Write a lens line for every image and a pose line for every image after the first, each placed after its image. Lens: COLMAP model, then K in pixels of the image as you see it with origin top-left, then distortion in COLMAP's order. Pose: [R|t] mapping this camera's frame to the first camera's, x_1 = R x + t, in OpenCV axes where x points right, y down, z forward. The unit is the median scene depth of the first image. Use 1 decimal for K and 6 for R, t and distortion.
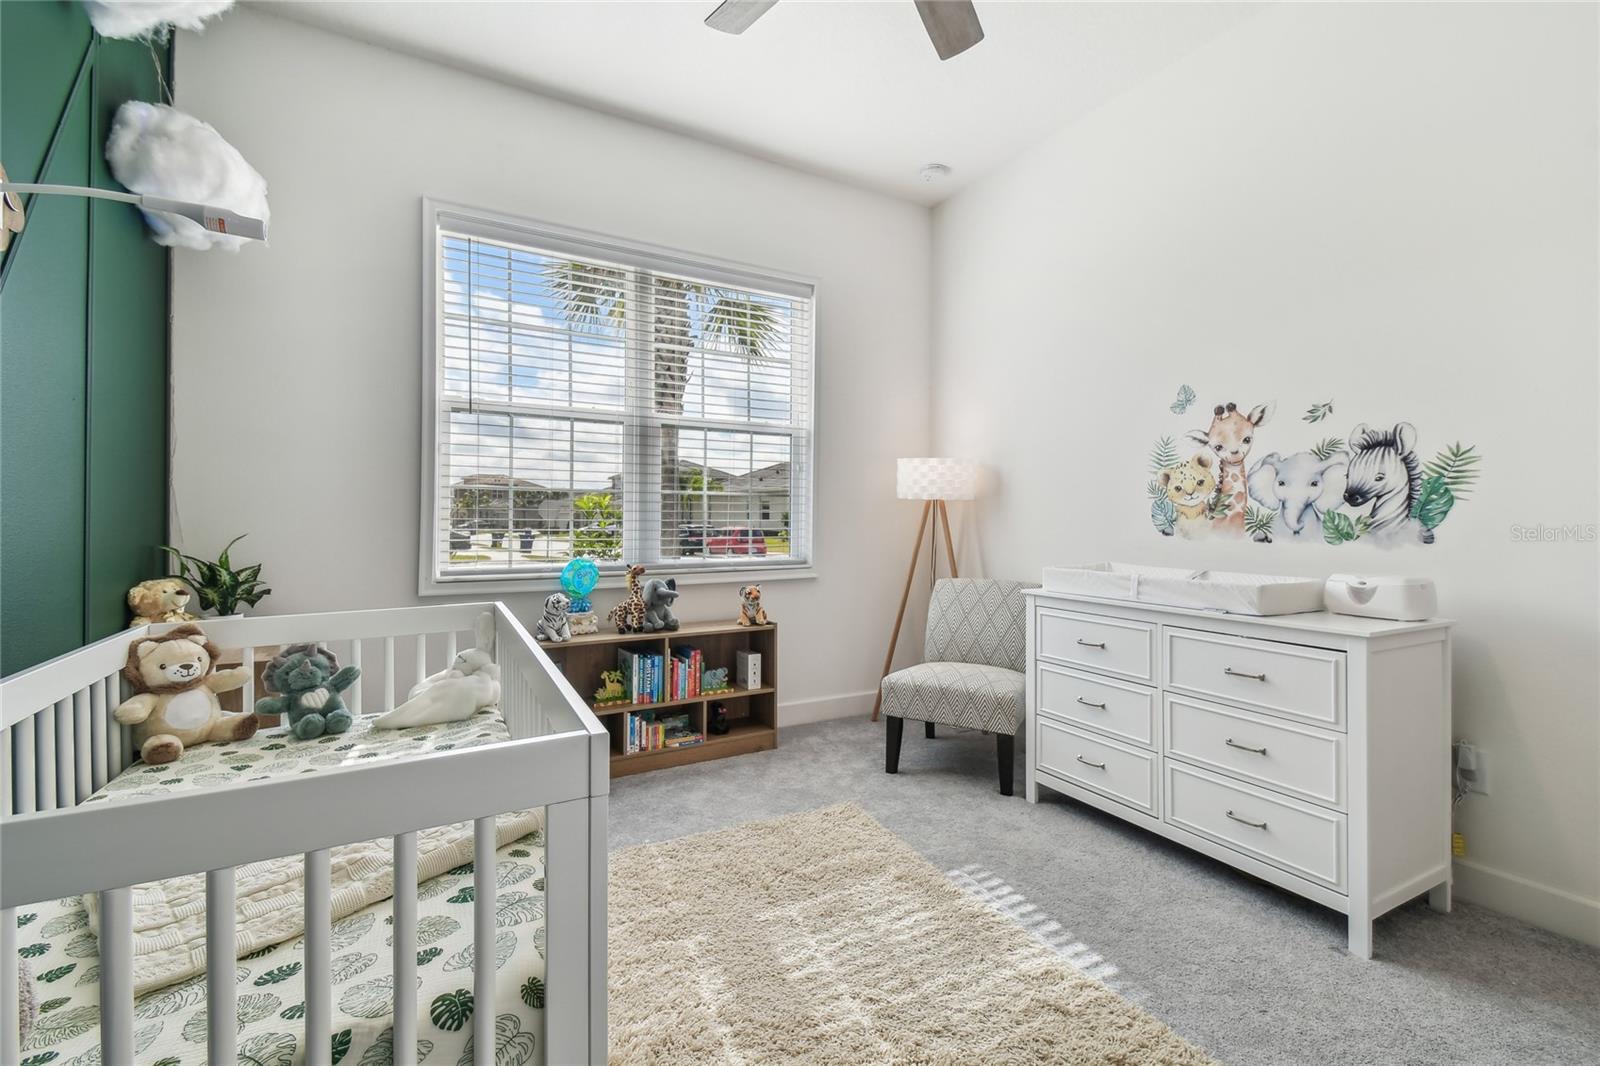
lens RADIAL K [[698.3, 0, 802.5], [0, 698.3, 535.5], [0, 0, 1]] dist [0.051695, -0.025472]
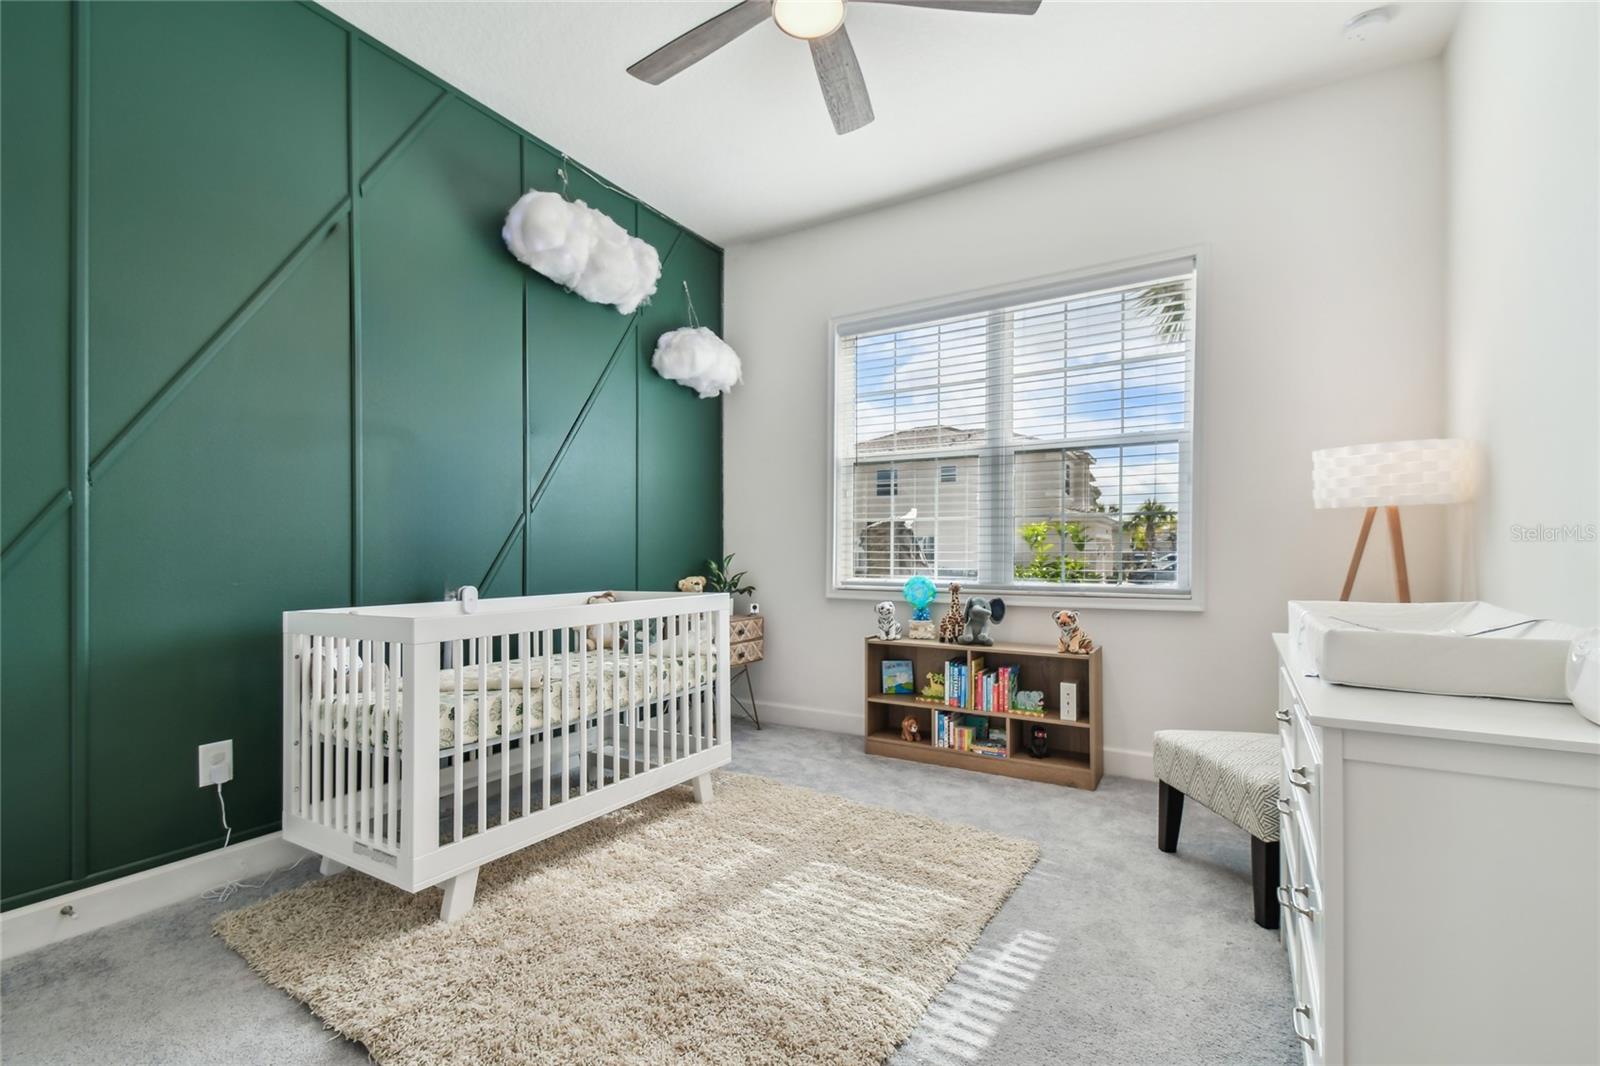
lens RADIAL K [[701.1, 0, 803.5], [0, 701.1, 567.4], [0, 0, 1]] dist [0.051173, -0.025570]
pose [[0.493954, 0.013210, -0.869388, 0.615820], [-0.016415, 0.999848, 0.005866, 0.014254], [0.869333, 0.011373, 0.494095, 0.228111]]
